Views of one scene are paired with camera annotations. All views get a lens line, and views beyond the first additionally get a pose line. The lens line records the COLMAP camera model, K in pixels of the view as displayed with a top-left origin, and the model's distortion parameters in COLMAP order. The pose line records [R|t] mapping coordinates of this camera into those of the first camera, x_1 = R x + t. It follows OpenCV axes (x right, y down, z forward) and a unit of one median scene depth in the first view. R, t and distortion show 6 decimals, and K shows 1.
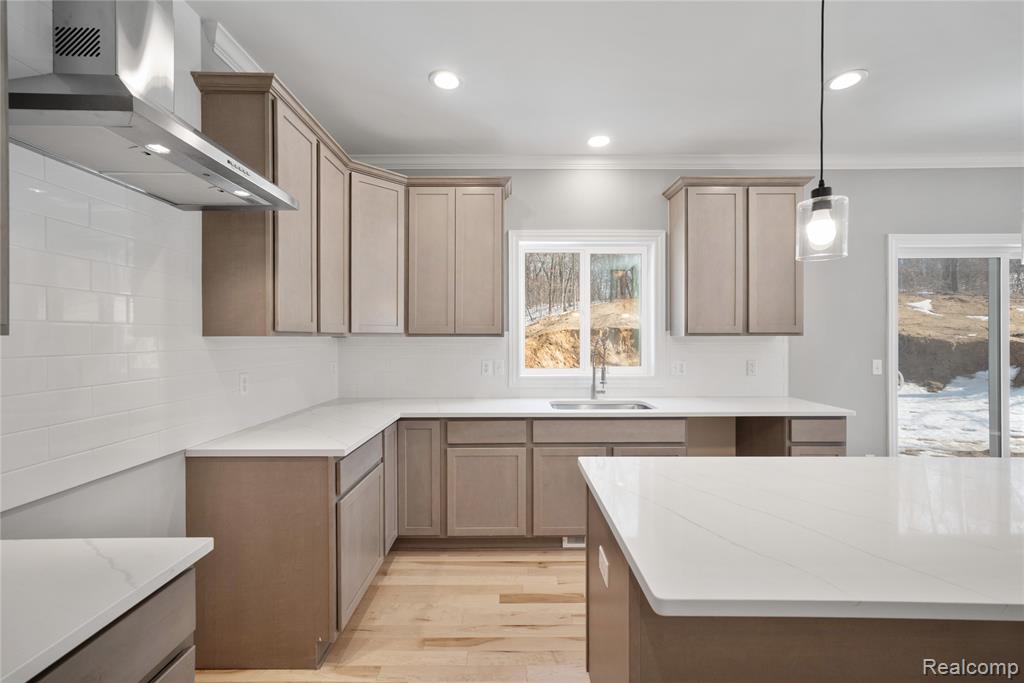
lens RADIAL K [[431.7, 0, 515.1], [0, 431.7, 339.0], [0, 0, 1]] dist [0.002195, 0.001119]
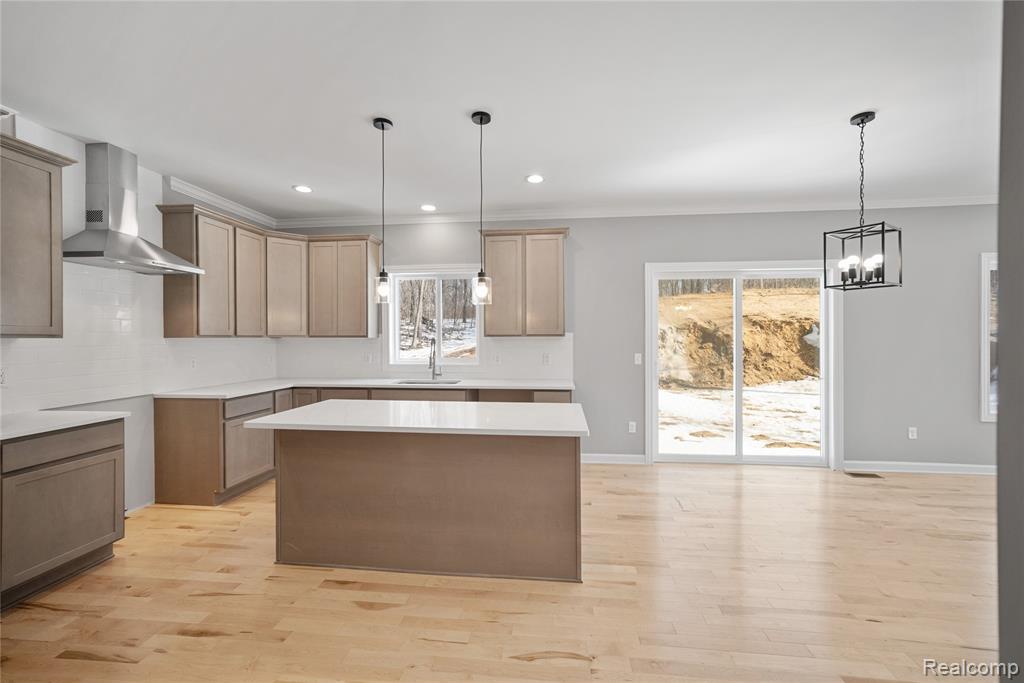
lens RADIAL K [[431.7, 0, 510.6], [0, 431.7, 340.4], [0, 0, 1]] dist [0.002195, 0.001119]
pose [[0.992714, -0.000061, -0.120491, 1.016008], [0.000642, 0.999988, 0.004784, -0.002591], [0.120490, -0.004826, 0.992703, -0.716758]]
